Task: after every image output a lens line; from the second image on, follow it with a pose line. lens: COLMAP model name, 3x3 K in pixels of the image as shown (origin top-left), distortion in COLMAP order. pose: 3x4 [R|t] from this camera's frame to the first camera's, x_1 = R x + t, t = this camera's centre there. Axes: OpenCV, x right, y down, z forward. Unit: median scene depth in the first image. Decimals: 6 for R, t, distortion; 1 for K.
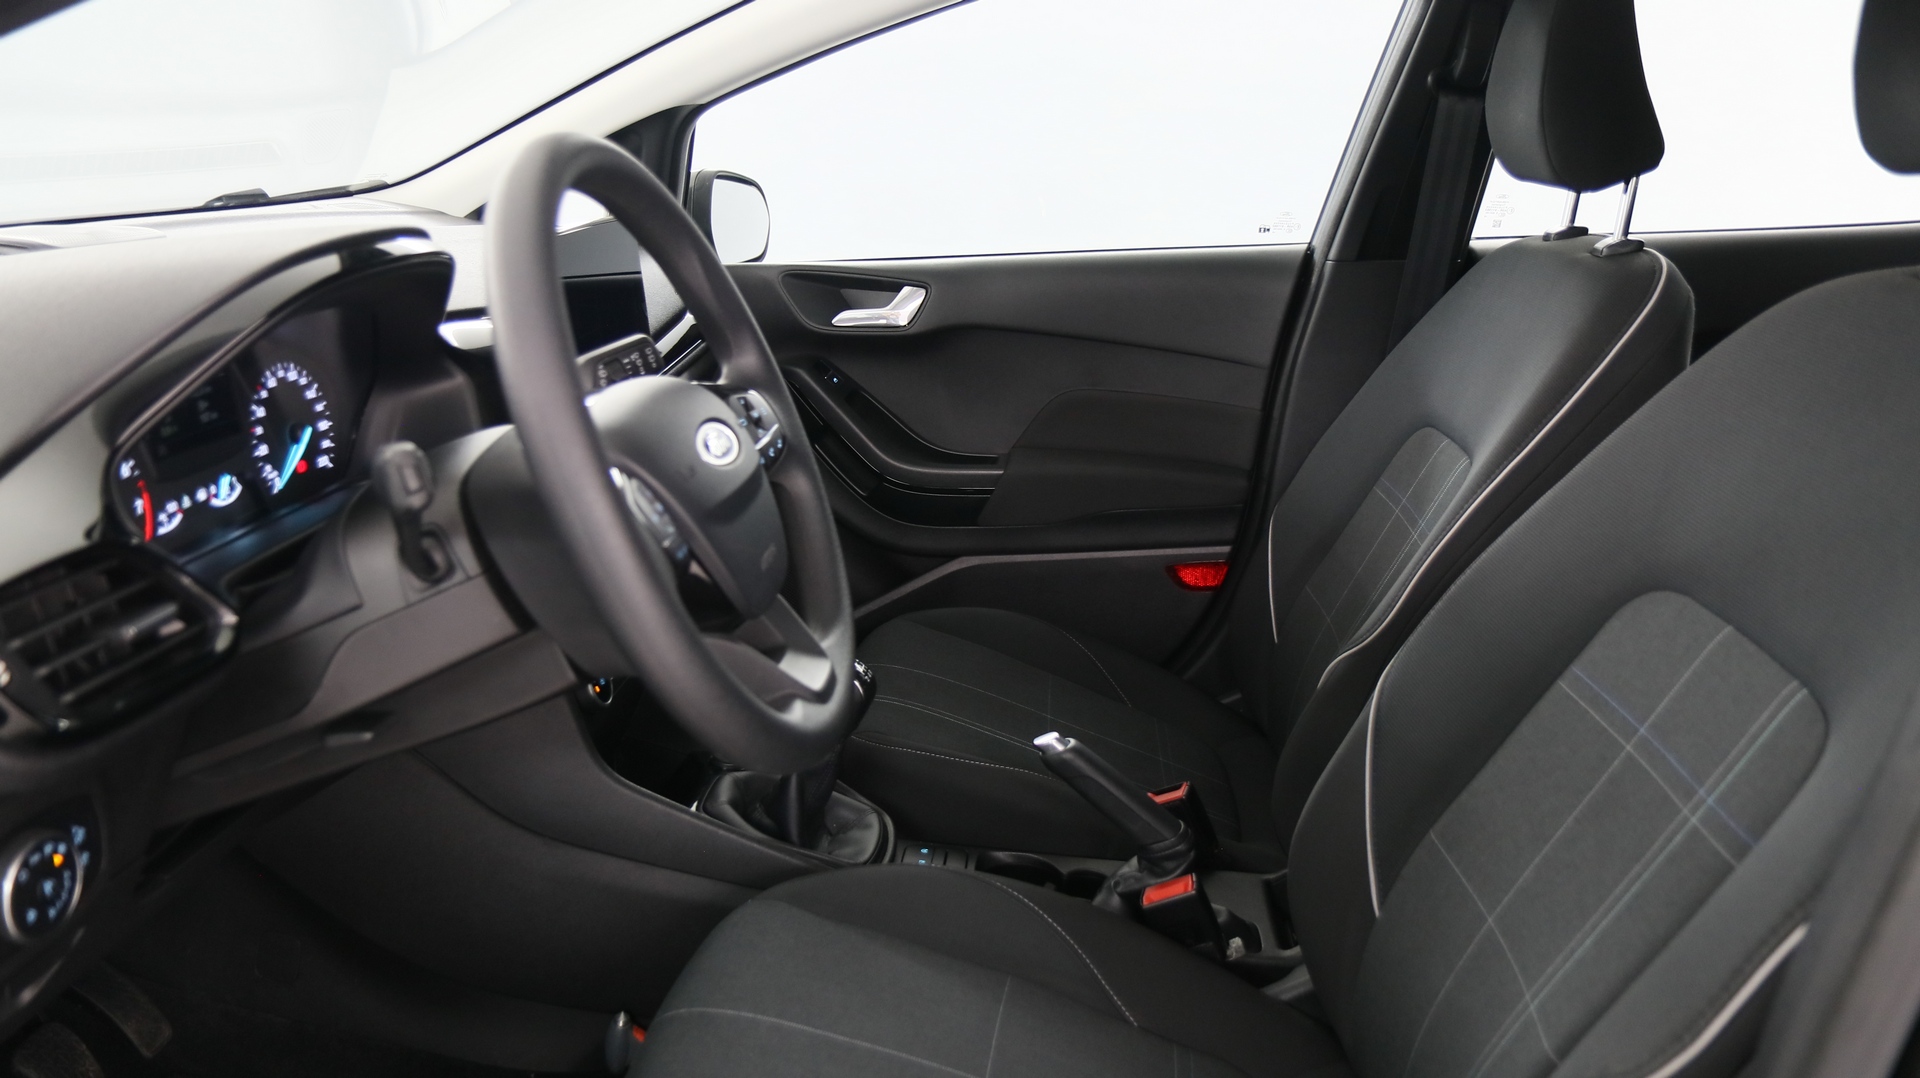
lens RADIAL K [[1449.0, 0, 960.0], [0, 1449.0, 539.0], [0, 0, 1]] dist [-0.023706, 0.001068]
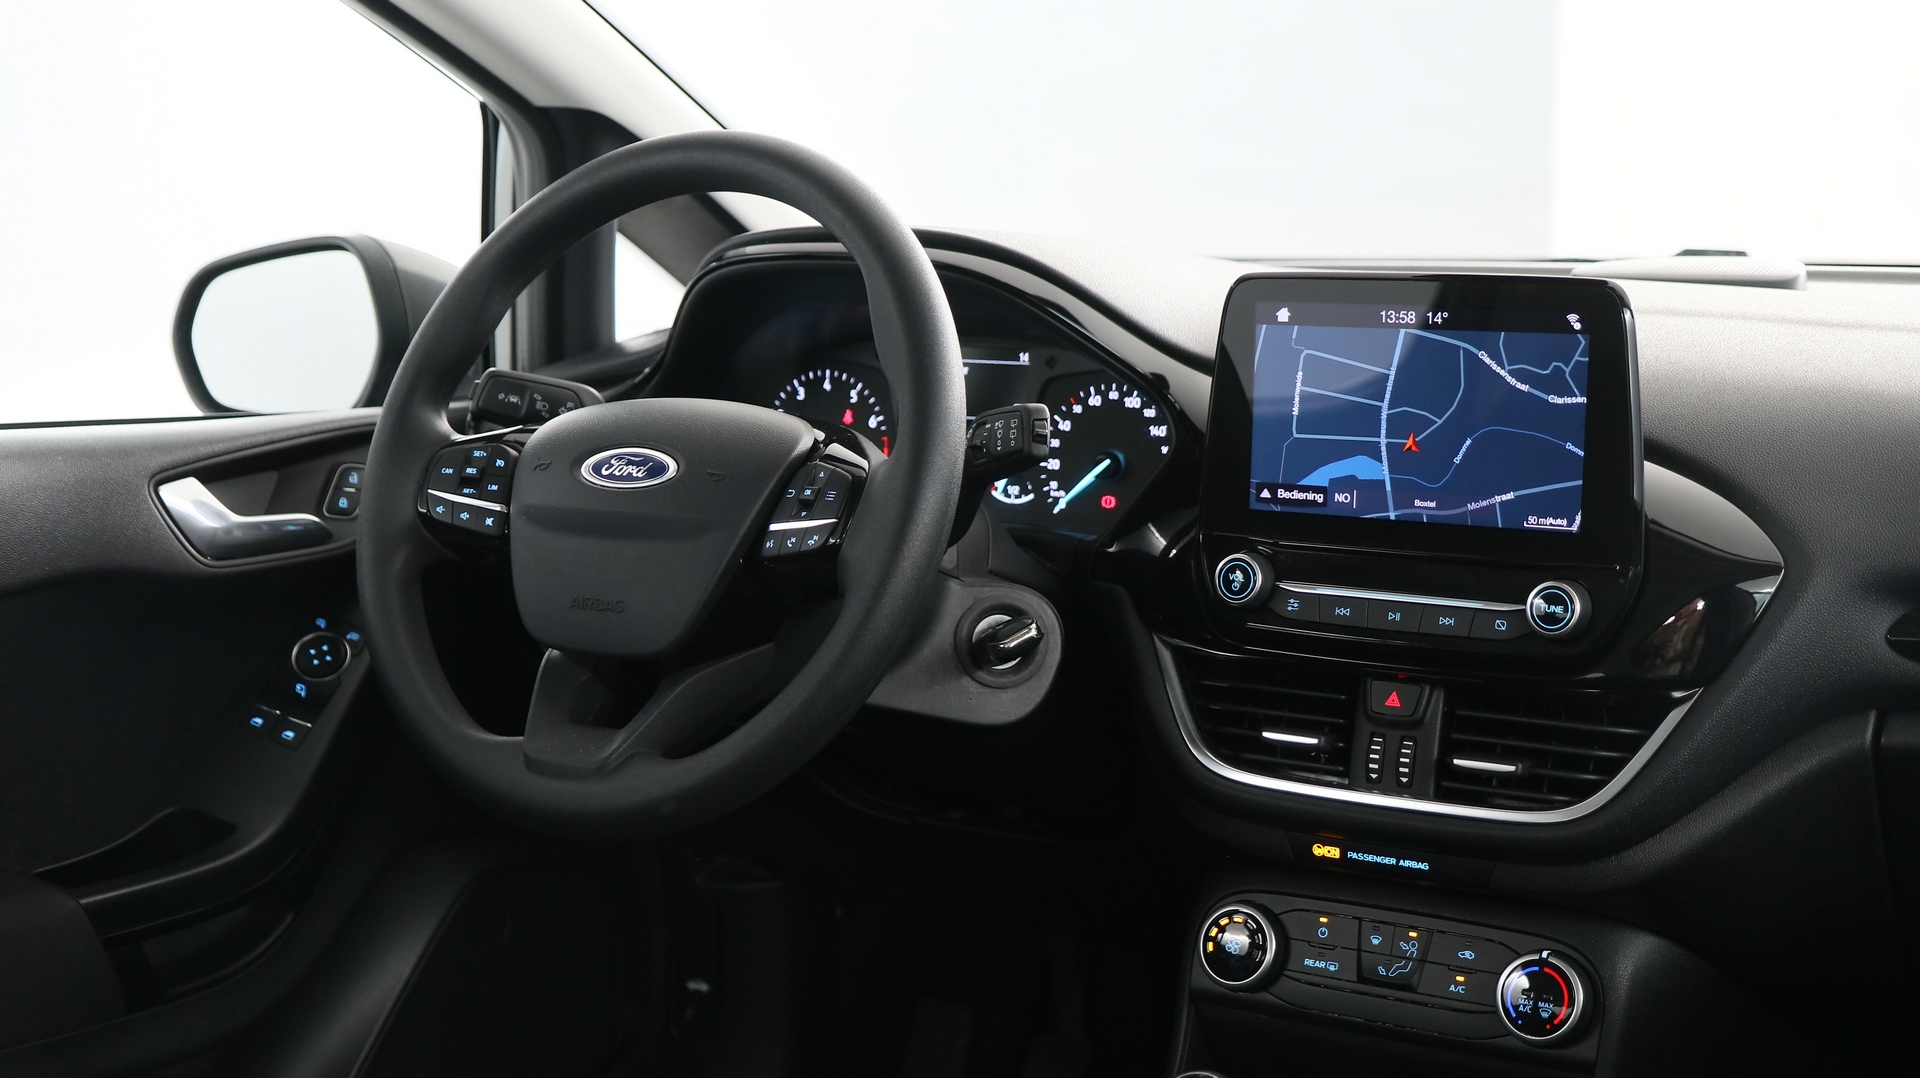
lens RADIAL K [[2662.2, 0, 960.0], [0, 2662.2, 539.0], [0, 0, 1]] dist [0.015960, 0.032822]
pose [[-0.474944, 0.125395, -0.871036, 1.015300], [-0.241677, 0.933153, 0.266115, -0.442308], [0.846180, 0.336899, -0.412891, 1.605538]]
